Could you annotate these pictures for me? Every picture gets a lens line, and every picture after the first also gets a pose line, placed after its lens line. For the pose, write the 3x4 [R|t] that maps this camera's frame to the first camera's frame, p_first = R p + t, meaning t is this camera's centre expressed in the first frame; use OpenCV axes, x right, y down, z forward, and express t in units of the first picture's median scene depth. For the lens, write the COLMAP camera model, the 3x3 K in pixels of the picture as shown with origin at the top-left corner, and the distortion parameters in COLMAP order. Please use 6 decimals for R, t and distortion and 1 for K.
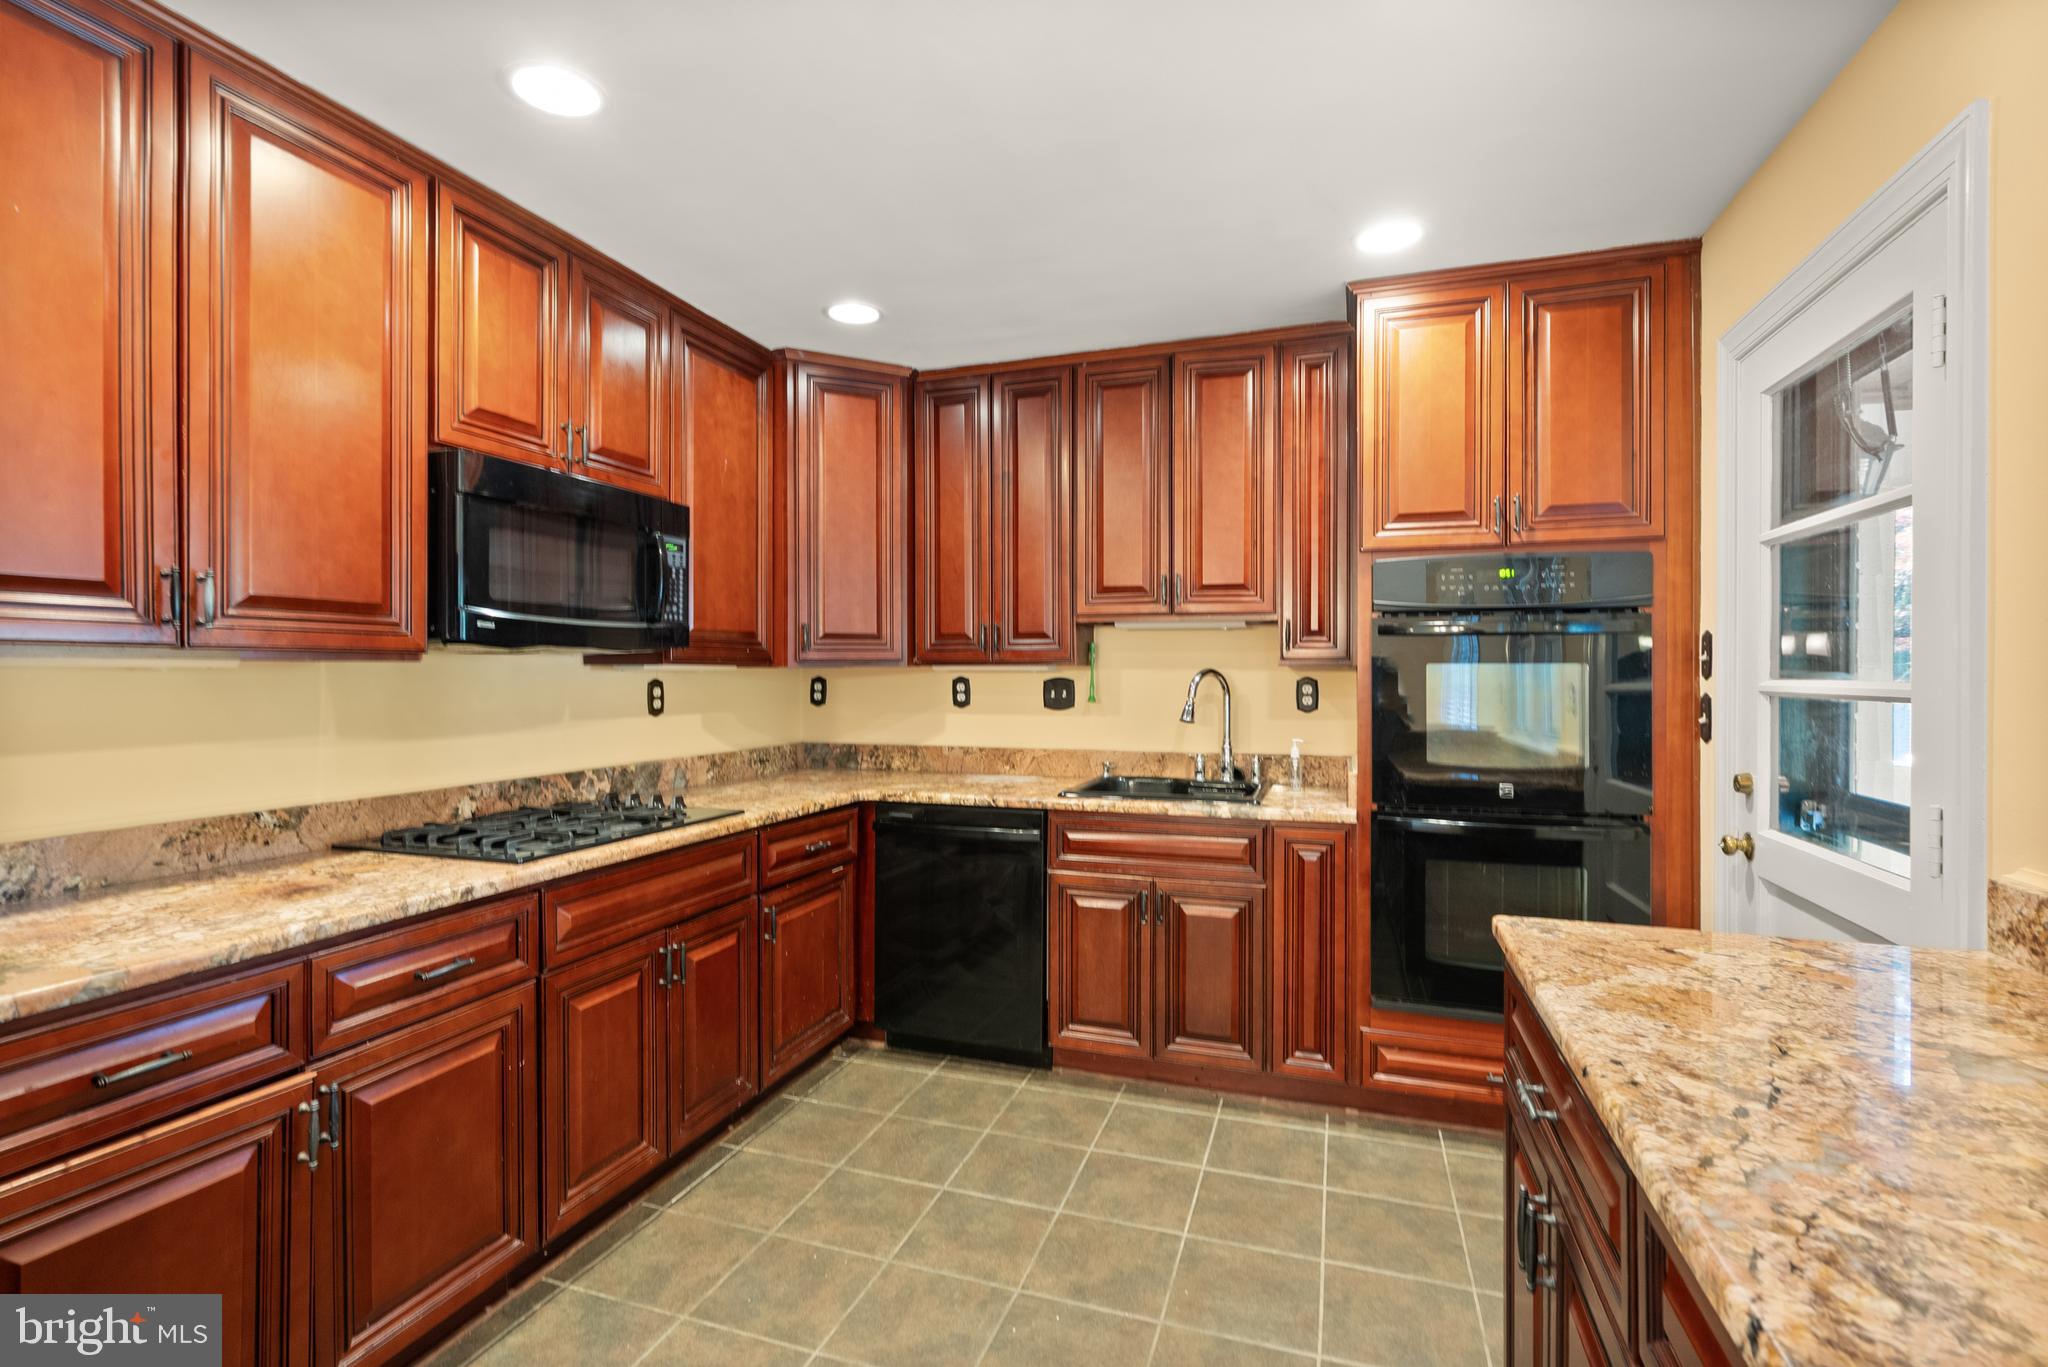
lens RADIAL K [[945.6, 0, 1020.5], [0, 945.6, 675.0], [0, 0, 1]] dist [-0.001110, -0.000467]
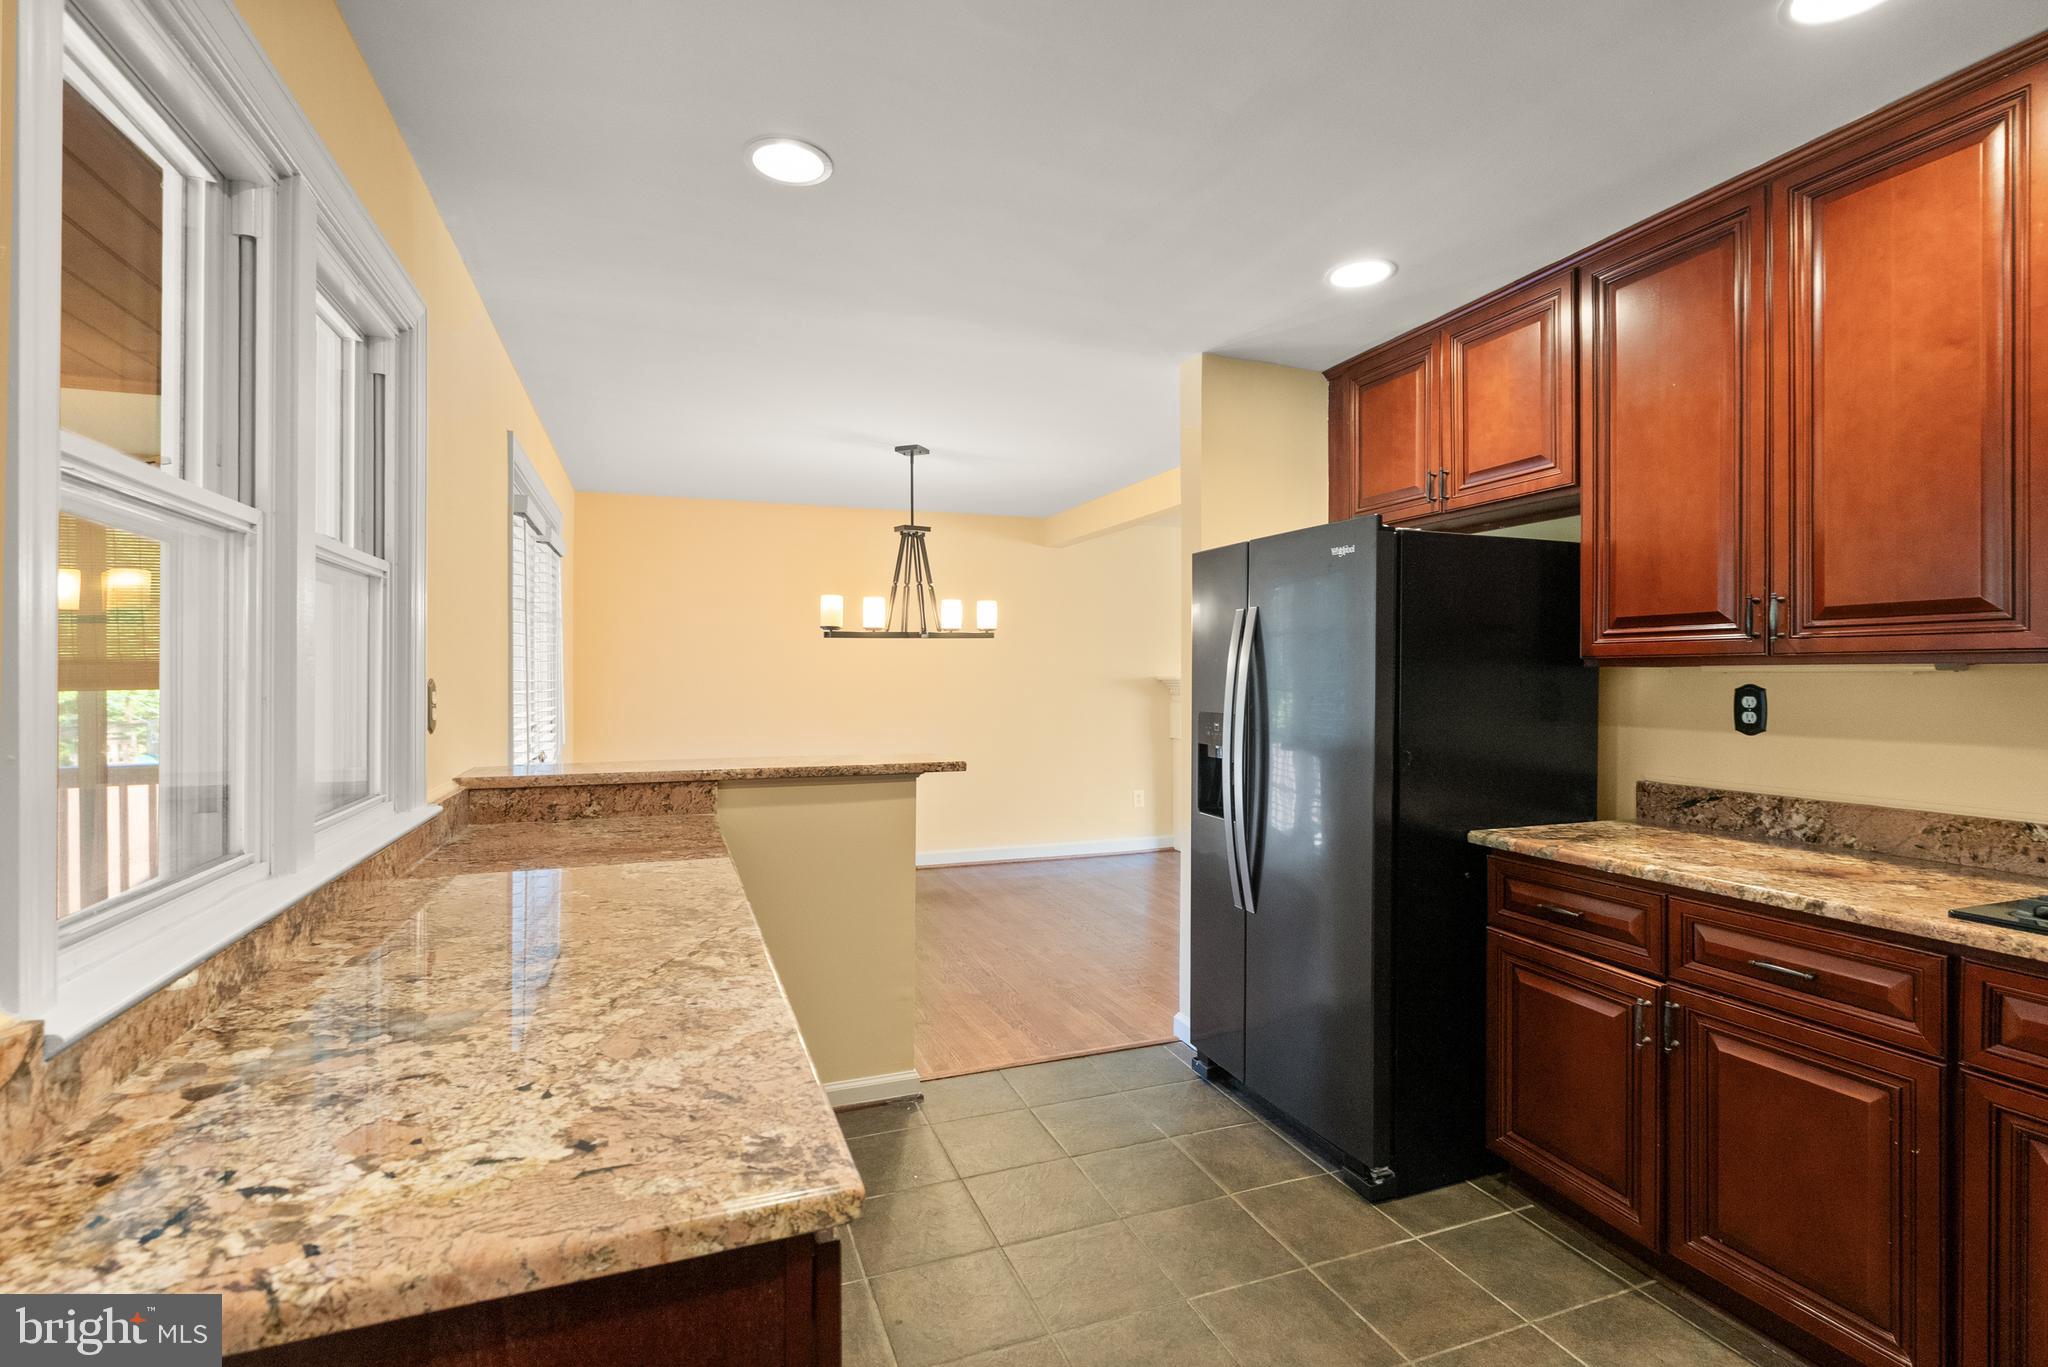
lens RADIAL K [[945.6, 0, 1020.5], [0, 945.6, 675.0], [0, 0, 1]] dist [-0.001110, -0.000467]
pose [[-0.774549, -0.001151, -0.632513, 0.364214], [-0.002179, 0.999997, 0.000849, -0.001449], [0.632510, 0.002035, -0.774549, 0.698773]]
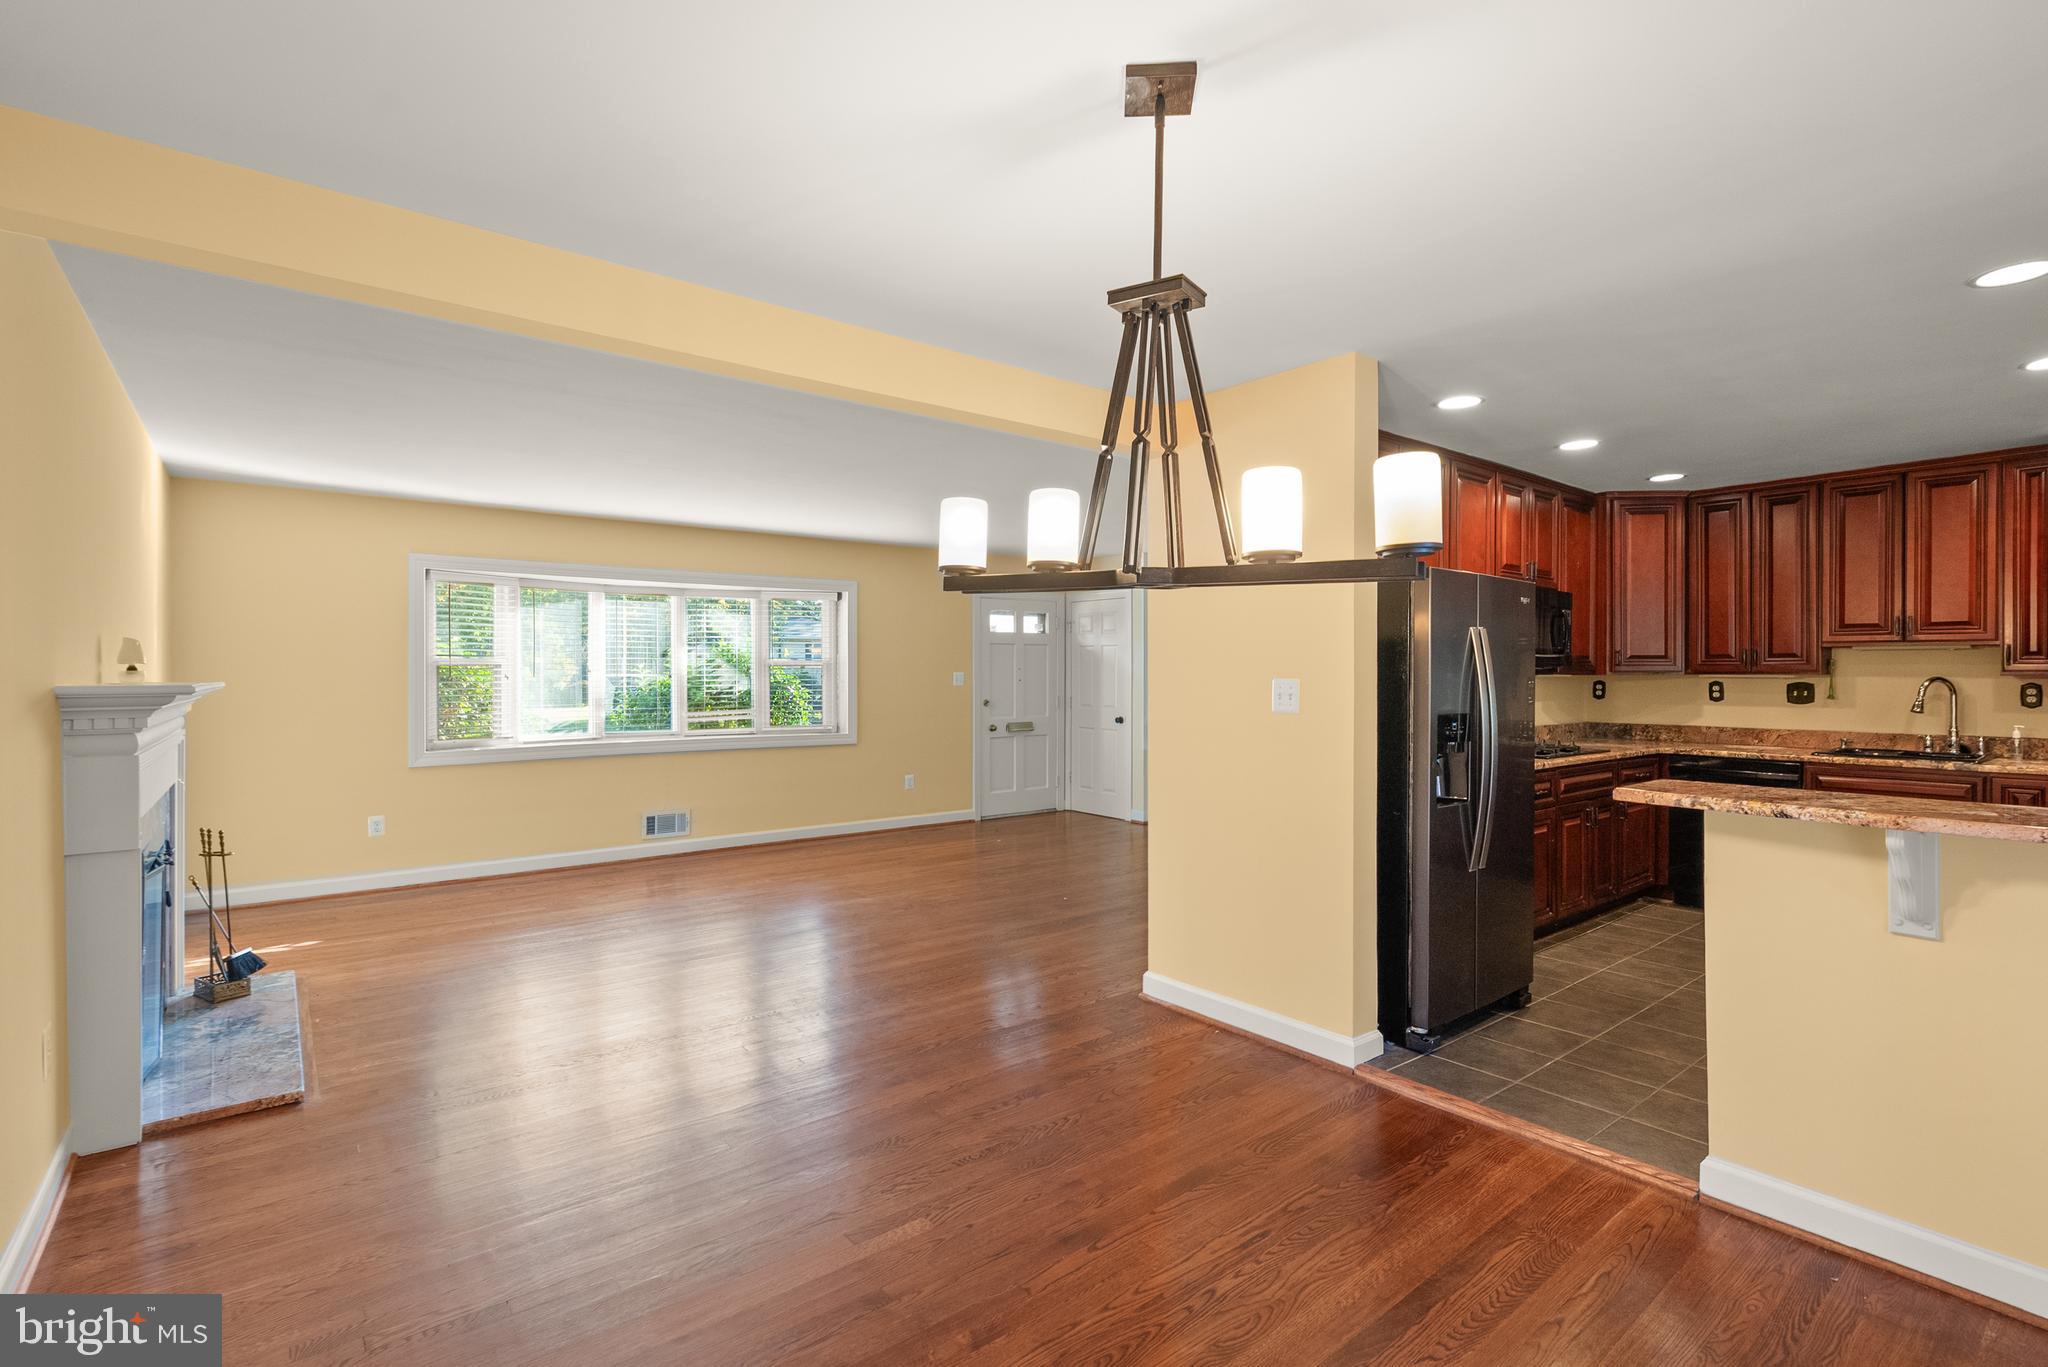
lens RADIAL K [[945.6, 0, 1020.5], [0, 945.6, 675.0], [0, 0, 1]] dist [-0.001110, -0.000467]
pose [[0.839930, 0.001702, -0.542692, -0.219041], [-0.002728, 0.999996, -0.001086, -0.004531], [0.542688, 0.002392, 0.839931, -1.097294]]
